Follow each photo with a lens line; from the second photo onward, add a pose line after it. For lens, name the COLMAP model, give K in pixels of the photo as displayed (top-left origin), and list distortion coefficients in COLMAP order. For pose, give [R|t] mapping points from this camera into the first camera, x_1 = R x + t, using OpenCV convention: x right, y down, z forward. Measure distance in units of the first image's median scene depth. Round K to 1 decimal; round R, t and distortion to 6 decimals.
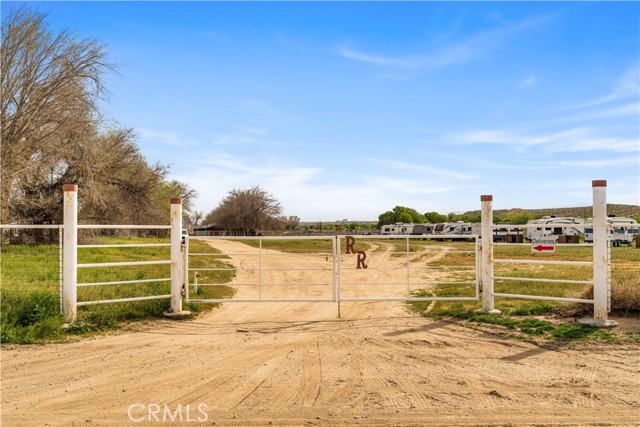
lens RADIAL K [[599.8, 0, 320.0], [0, 599.8, 213.5], [0, 0, 1]] dist [0.000411, -0.001958]
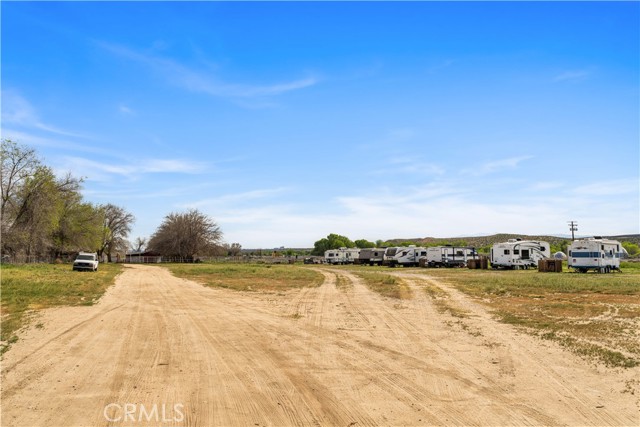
lens RADIAL K [[510.6, 0, 320.0], [0, 510.6, 213.5], [0, 0, 1]] dist [-0.001973, 0.000128]
pose [[0.993143, 0.007689, 0.116649, -0.000704], [-0.001168, 0.998437, -0.055874, 0.005267], [-0.116896, 0.055355, 0.991600, 0.150429]]
